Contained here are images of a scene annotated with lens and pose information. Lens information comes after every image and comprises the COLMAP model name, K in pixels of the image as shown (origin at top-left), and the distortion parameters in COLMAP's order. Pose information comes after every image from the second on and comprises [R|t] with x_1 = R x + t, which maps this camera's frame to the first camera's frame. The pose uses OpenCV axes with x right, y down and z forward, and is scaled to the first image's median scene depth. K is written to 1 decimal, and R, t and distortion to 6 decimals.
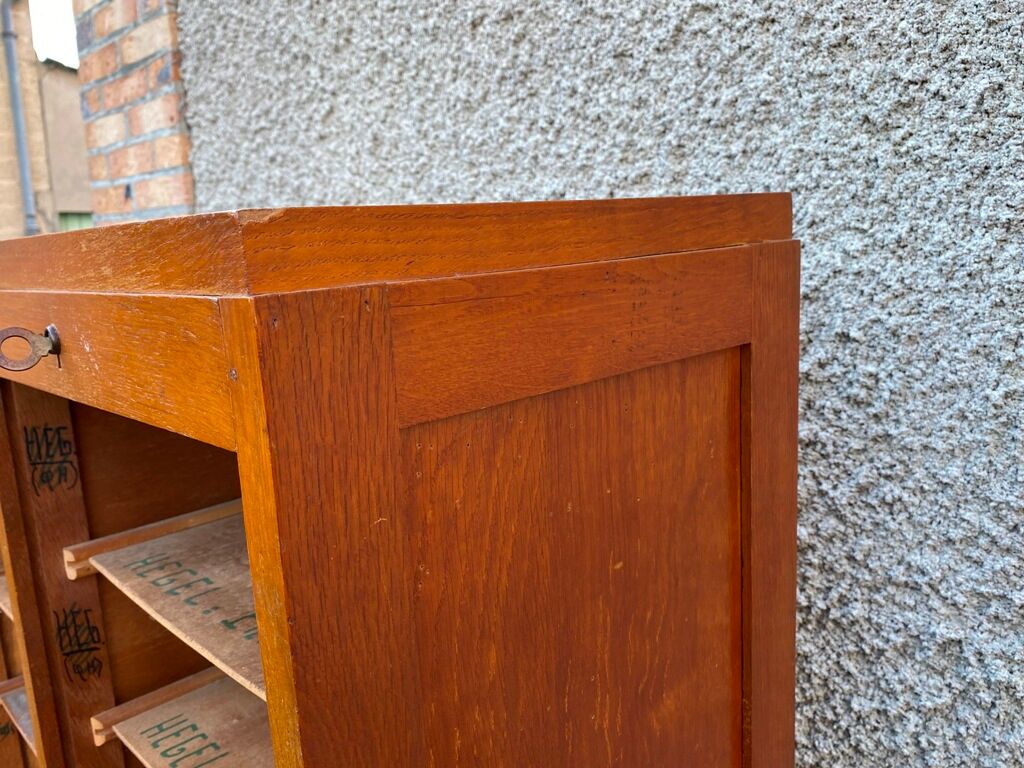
lens RADIAL K [[847.0, 0, 501.3], [0, 847.0, 394.6], [0, 0, 1]] dist [0.029266, -0.033795]
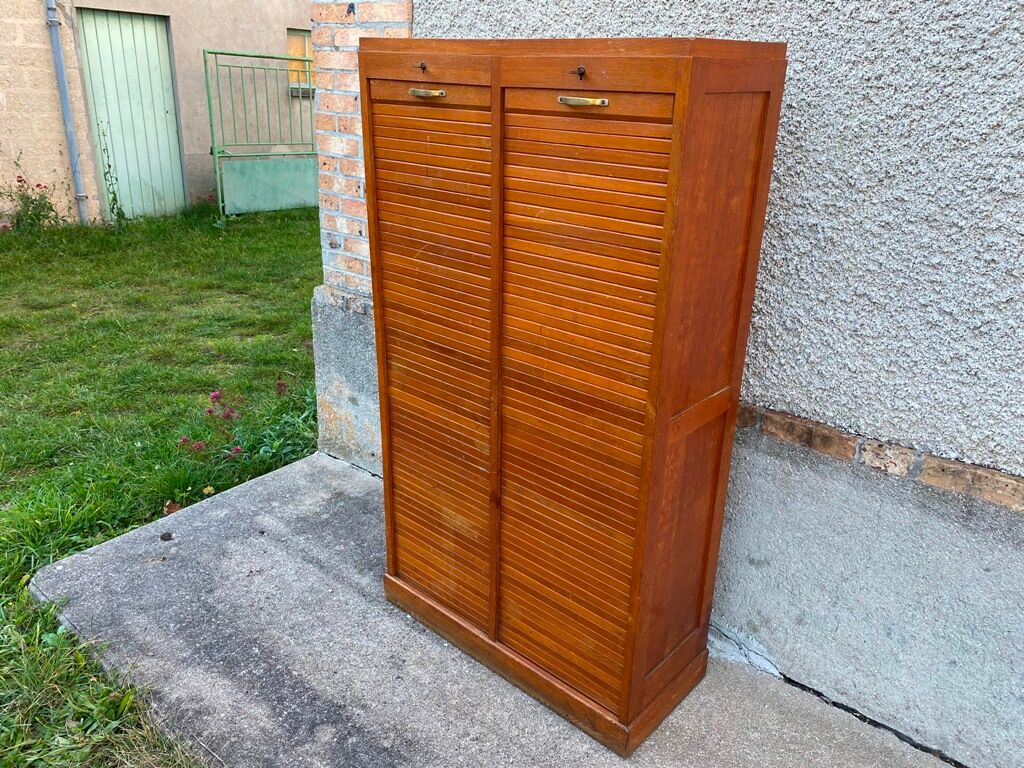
lens RADIAL K [[786.9, 0, 512.2], [0, 786.9, 388.8], [0, 0, 1]] dist [0.025092, -0.017491]
pose [[0.992800, 0.035550, 0.114384, -0.663633], [-0.057154, 0.979817, 0.191552, 0.355688], [-0.105265, -0.196710, 0.974794, -1.389056]]
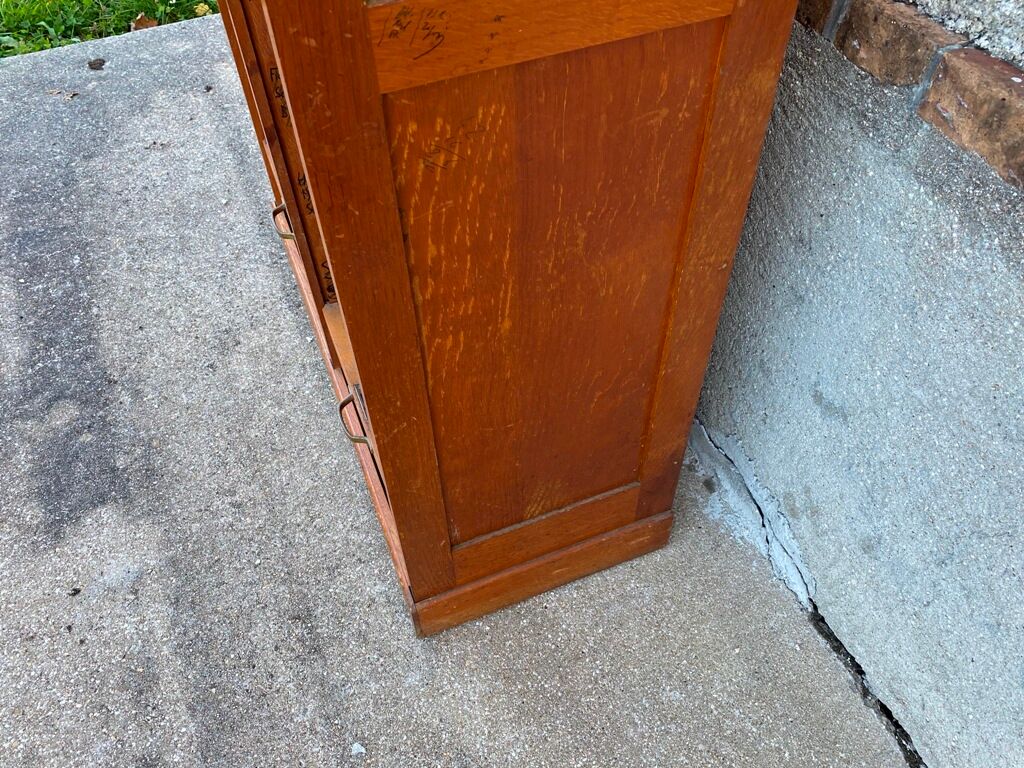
lens RADIAL K [[847.0, 0, 507.3], [0, 847.0, 379.2], [0, 0, 1]] dist [0.029266, -0.033795]
pose [[0.929187, 0.311065, -0.199627, 0.320168], [-0.108783, 0.746336, 0.656619, 0.589112], [0.353240, -0.588406, 0.727324, -0.012224]]
